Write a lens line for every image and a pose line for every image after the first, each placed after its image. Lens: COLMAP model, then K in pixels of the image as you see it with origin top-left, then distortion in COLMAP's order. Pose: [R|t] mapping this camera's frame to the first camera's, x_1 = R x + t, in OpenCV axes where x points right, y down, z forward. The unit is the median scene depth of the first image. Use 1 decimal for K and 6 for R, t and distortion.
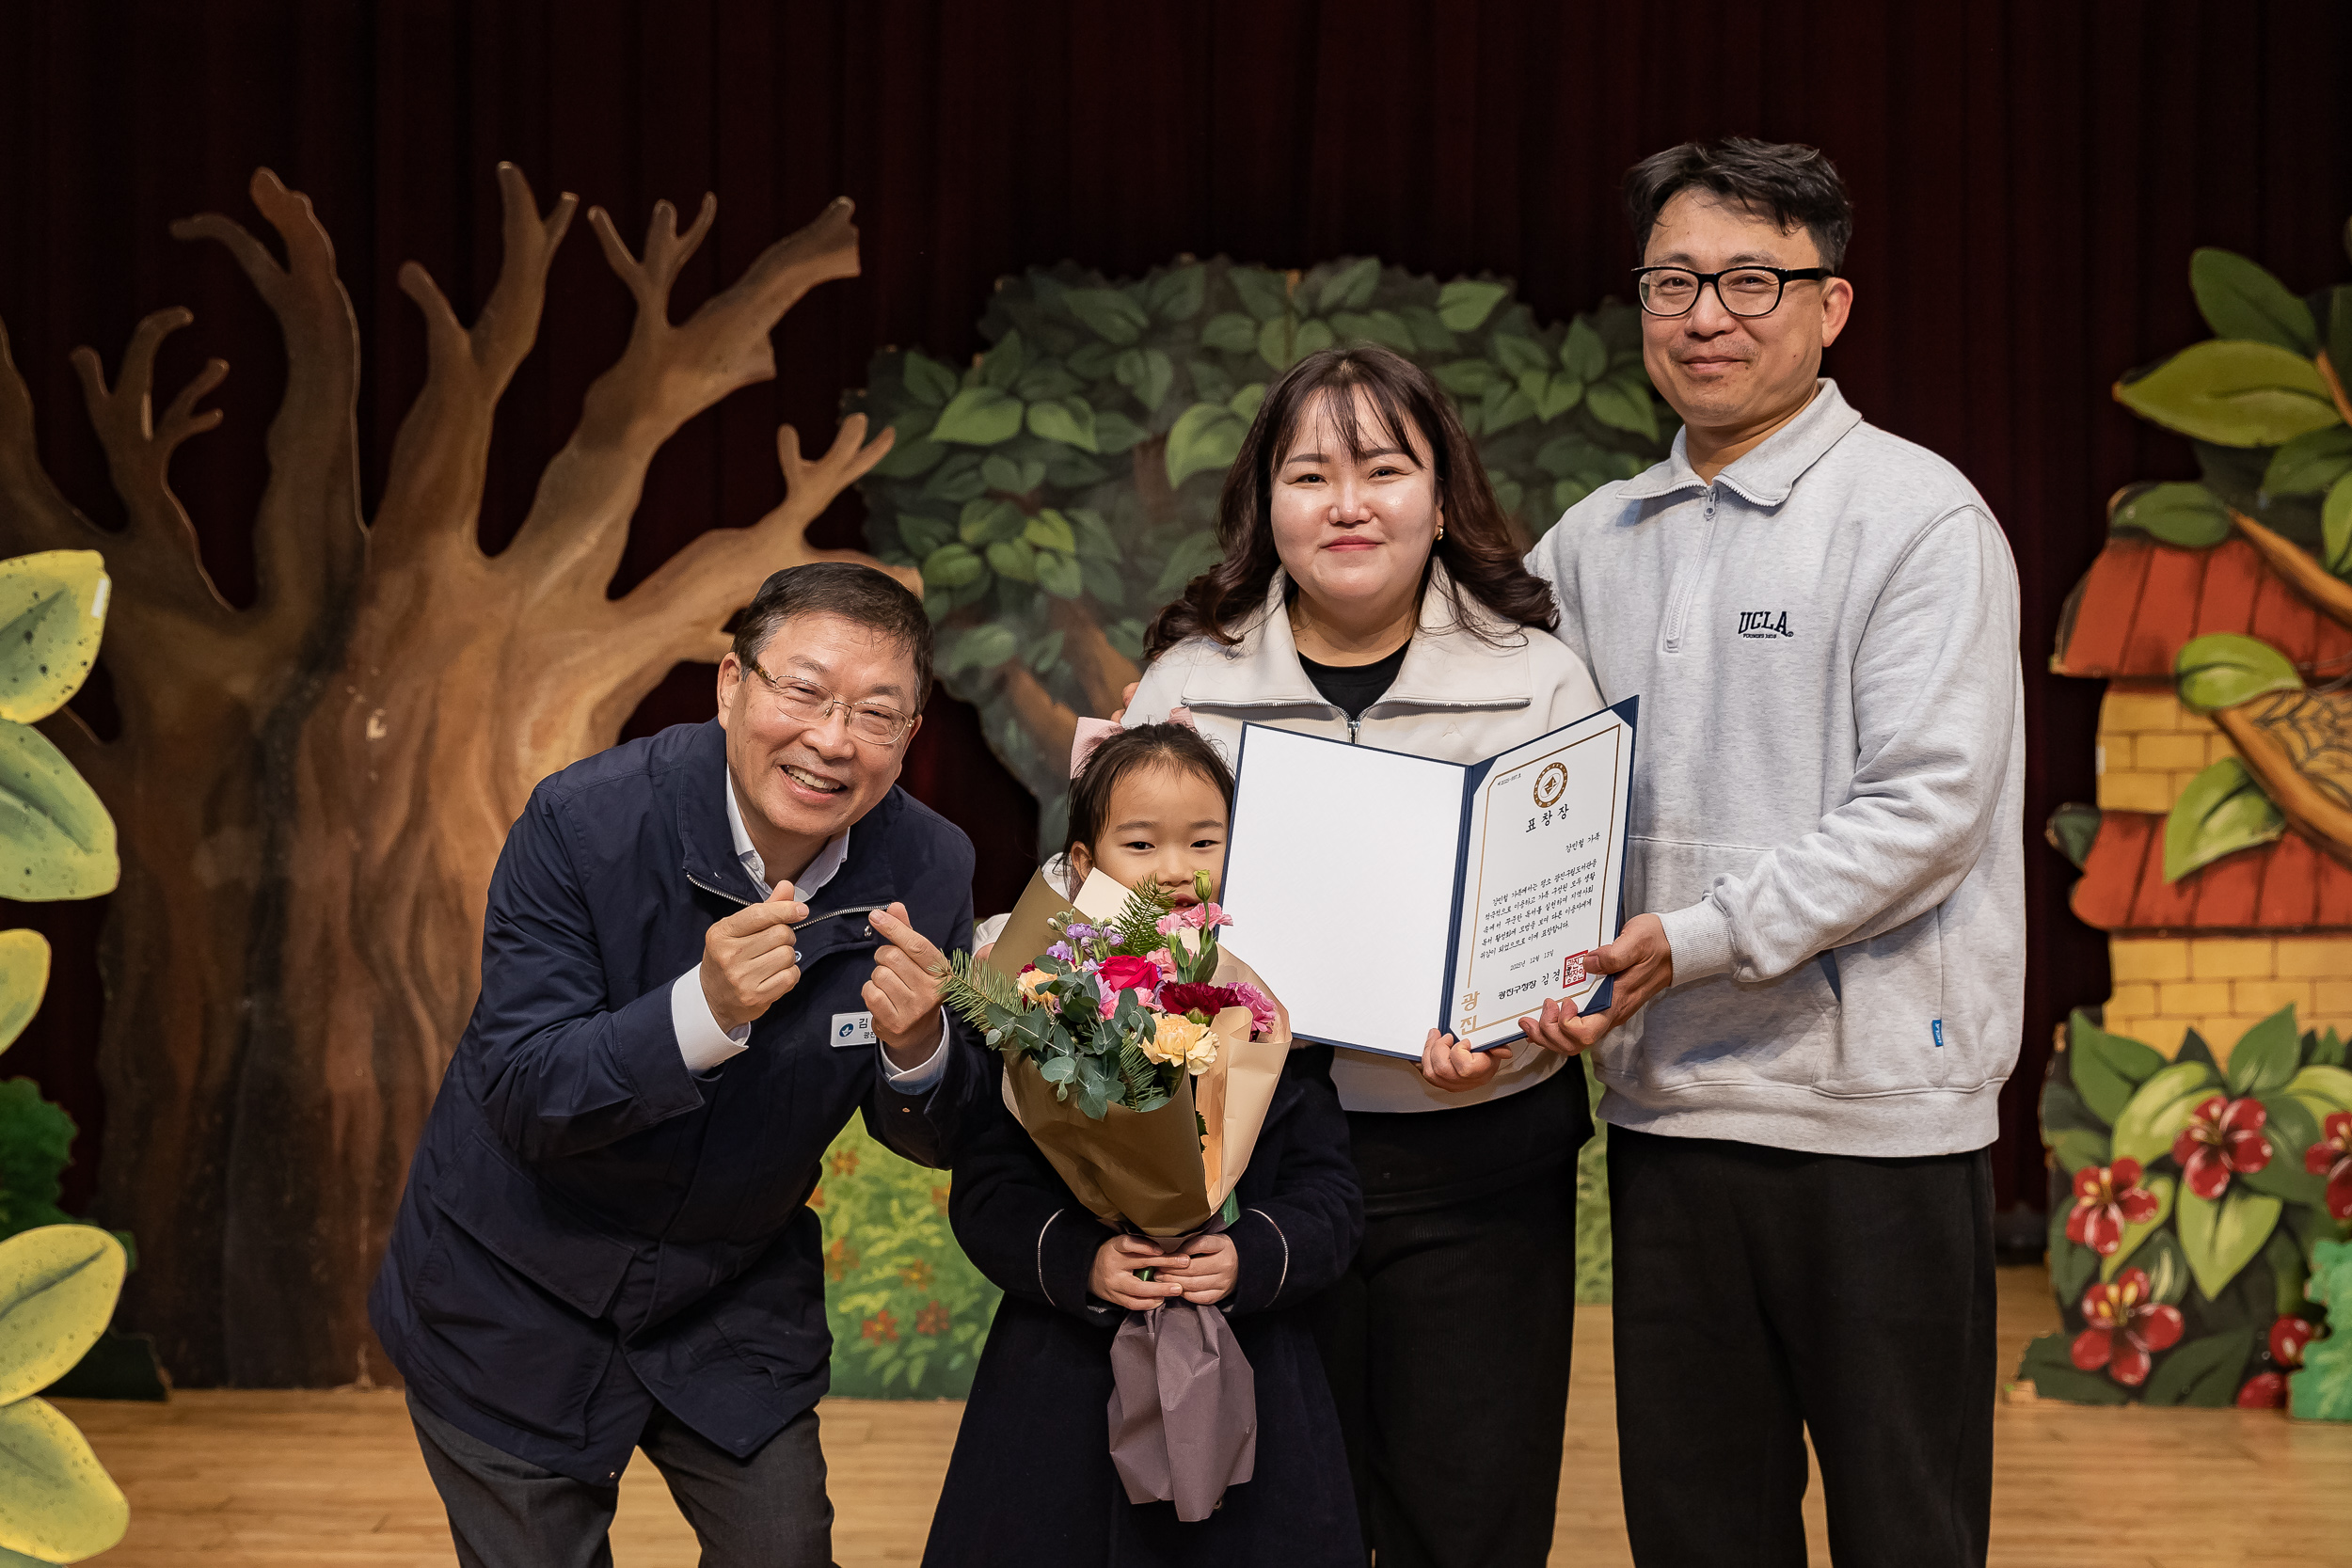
lens RADIAL K [[3218.7, 0, 1006.6], [0, 3218.7, 787.0], [0, 0, 1]] dist [0.016896, 0.000000]
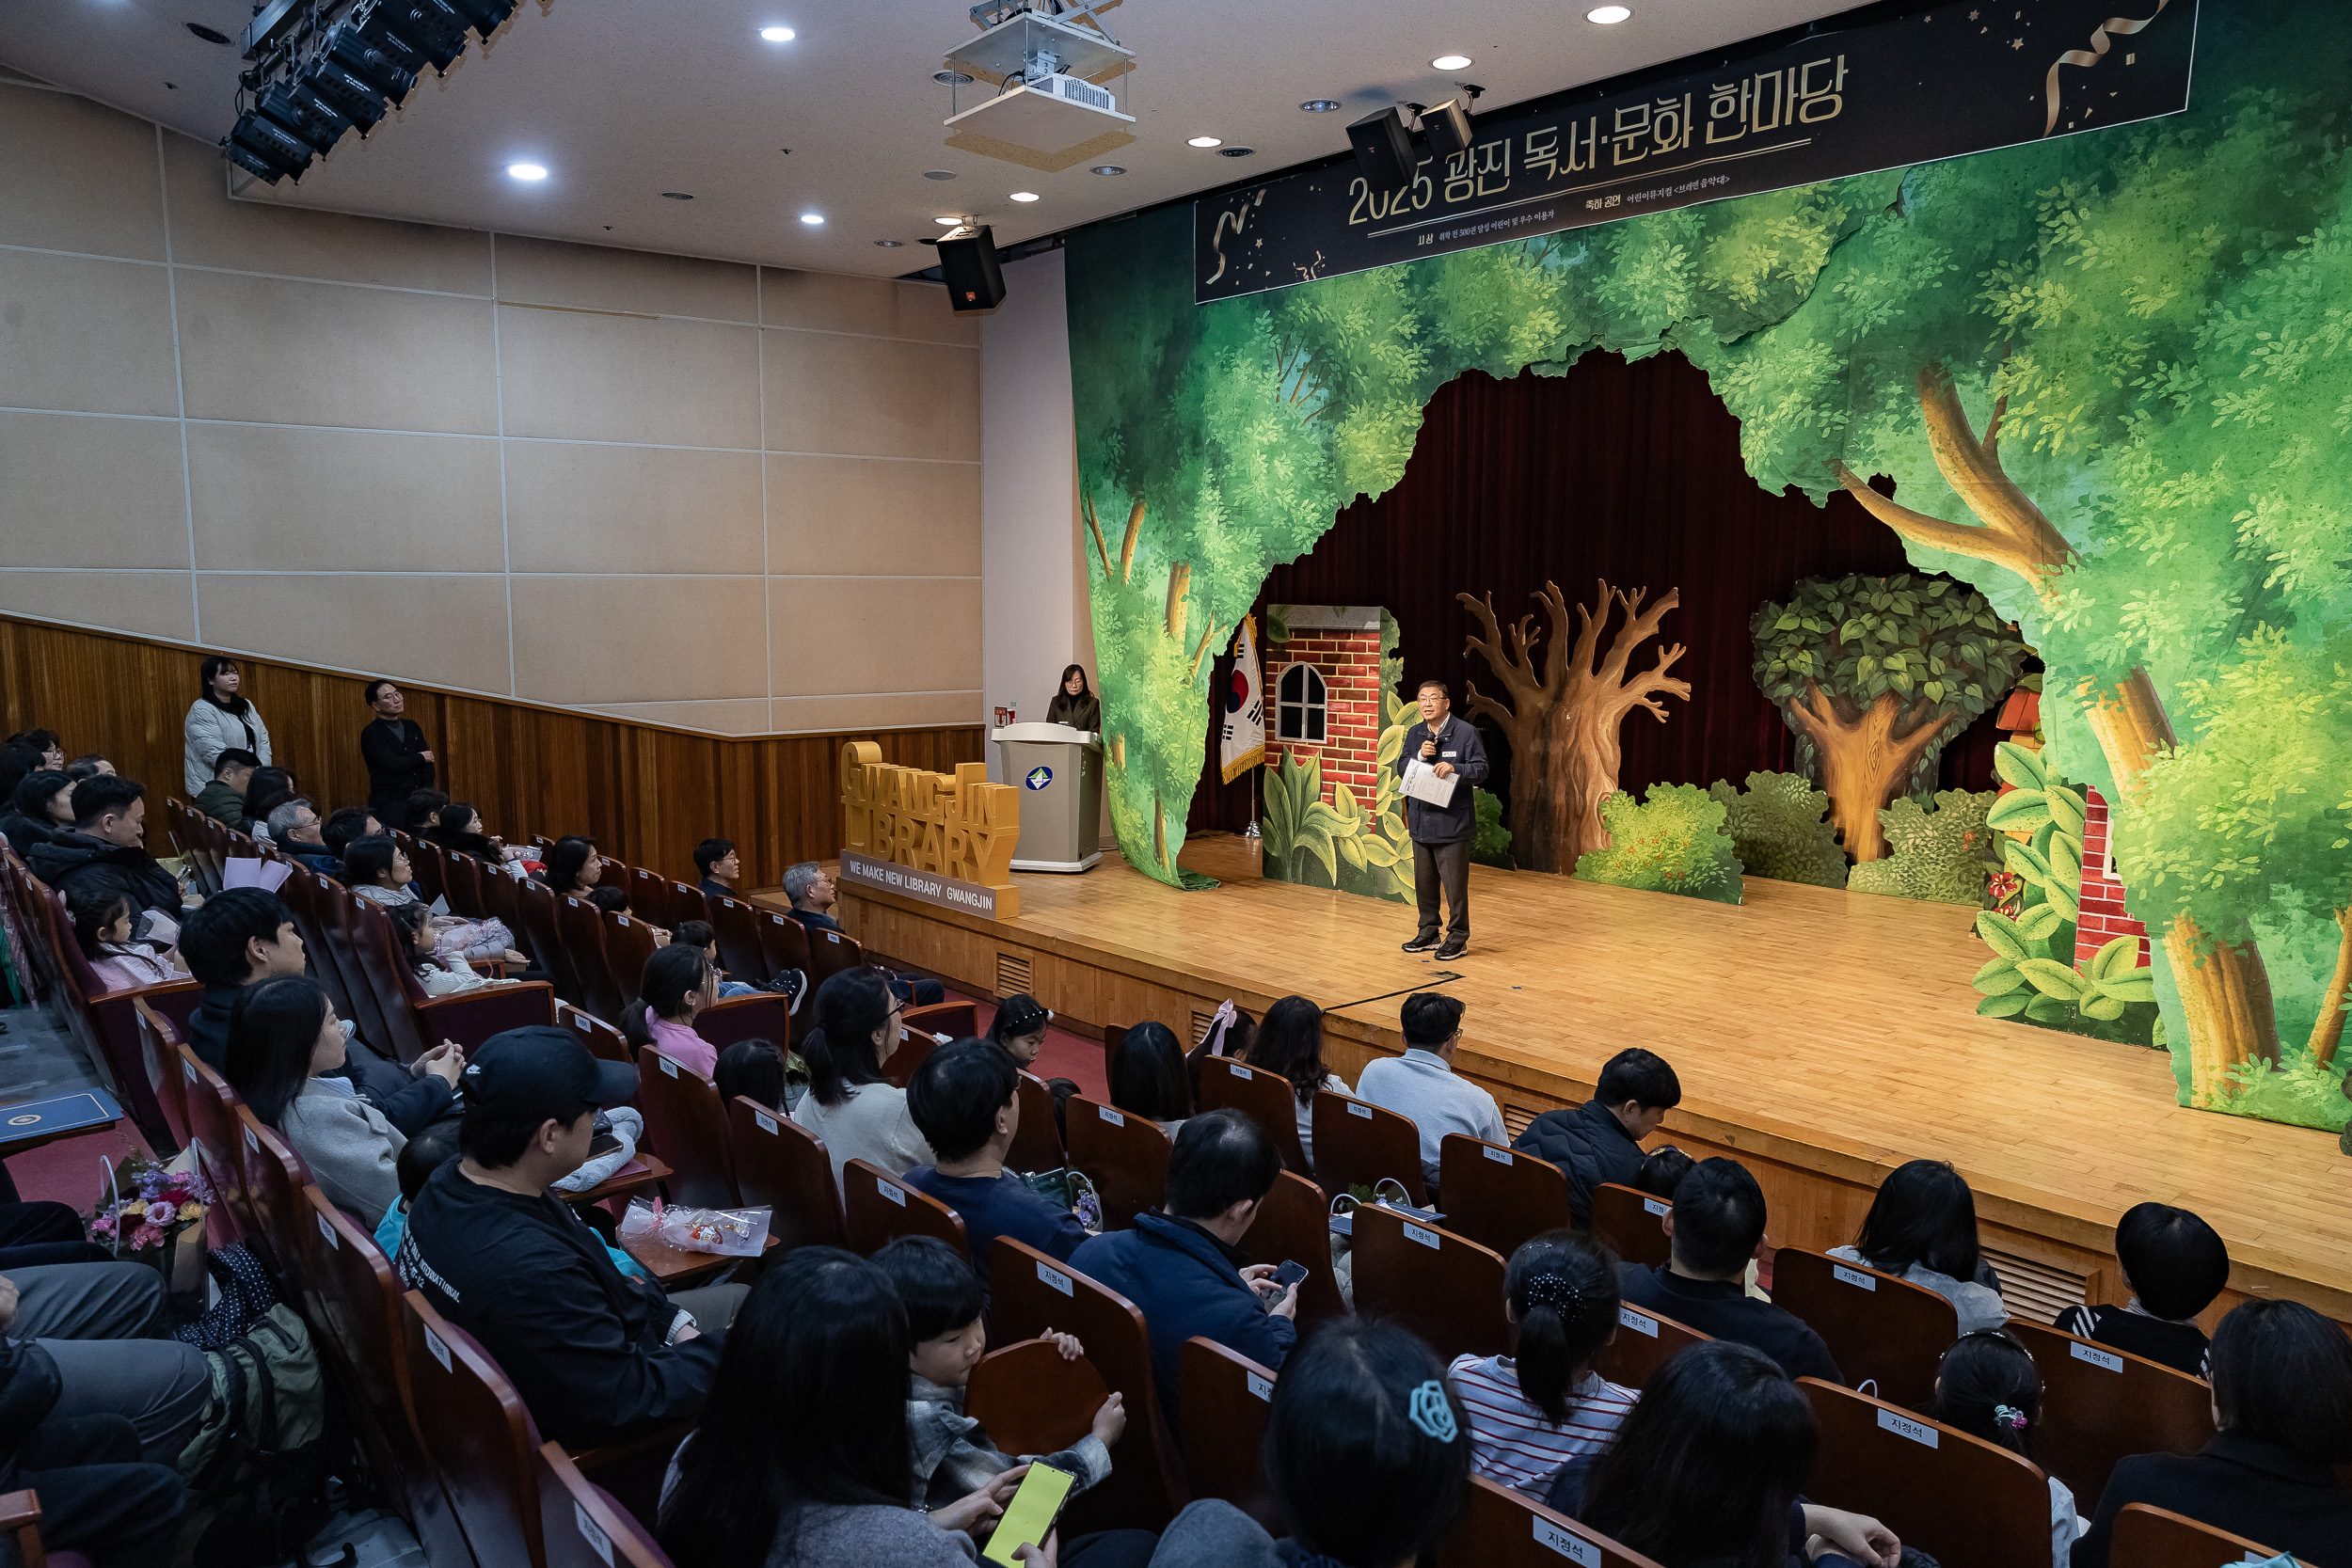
lens RADIAL K [[1593.6, 0, 1179.0], [0, 1593.6, 790.9], [0, 0, 1]] dist [-0.010674, 0.043438]
pose [[0.696364, 0.087002, -0.712396, 0.916018], [-0.001362, 0.992783, 0.119913, -0.167594], [0.717687, -0.082533, 0.691457, -0.771474]]
